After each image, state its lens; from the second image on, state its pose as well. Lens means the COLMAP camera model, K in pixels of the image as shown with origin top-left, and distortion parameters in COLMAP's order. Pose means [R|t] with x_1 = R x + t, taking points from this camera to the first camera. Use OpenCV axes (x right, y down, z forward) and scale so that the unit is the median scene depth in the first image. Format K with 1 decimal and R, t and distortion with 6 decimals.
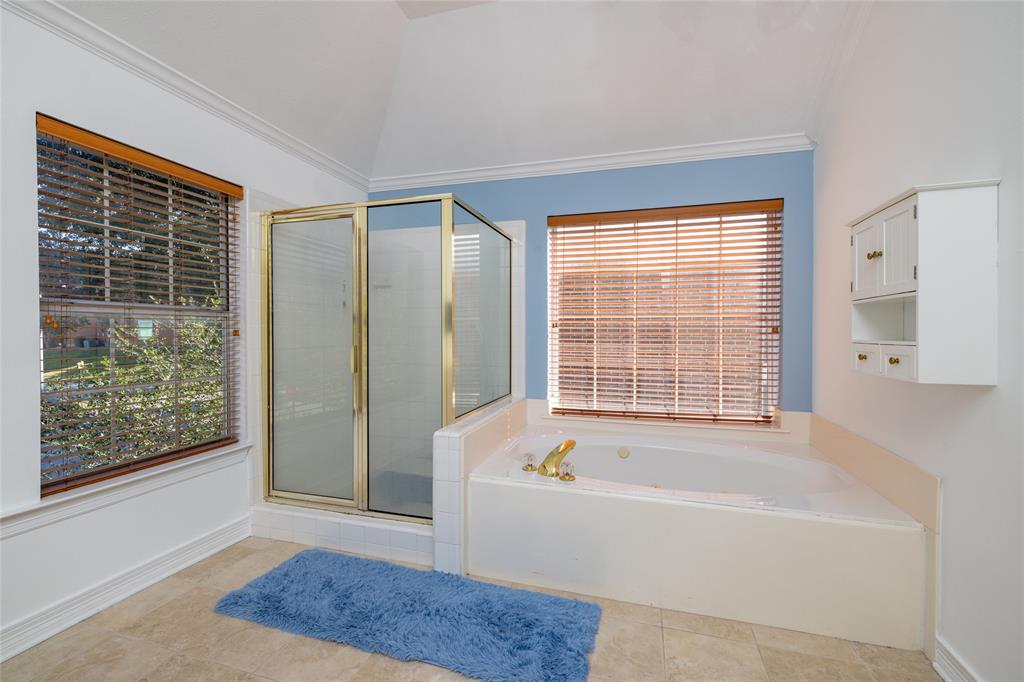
lens RADIAL K [[425.5, 0, 504.7], [0, 425.5, 337.1], [0, 0, 1]] dist [0.001102, -0.000720]
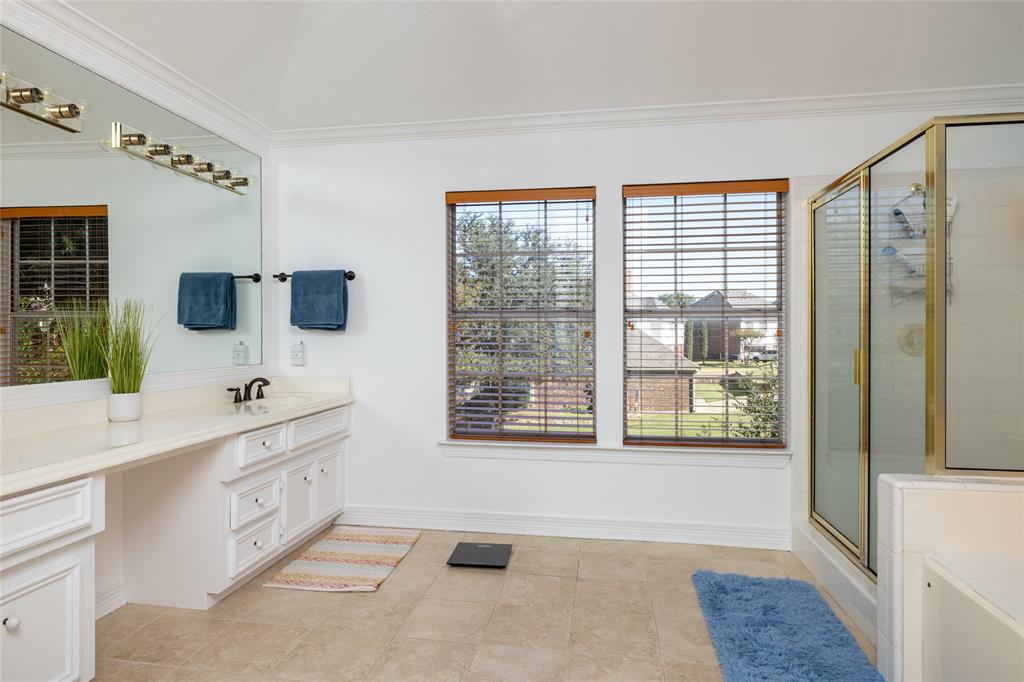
lens RADIAL K [[574.4, 0, 512.0], [0, 574.4, 341.0], [0, 0, 1]] dist [0.003235, 0.000412]
pose [[0.145568, 0.008933, -0.989308, 0.660386], [-0.008419, 0.999934, 0.007790, 0.003035], [0.989312, 0.007195, 0.145633, 0.250247]]
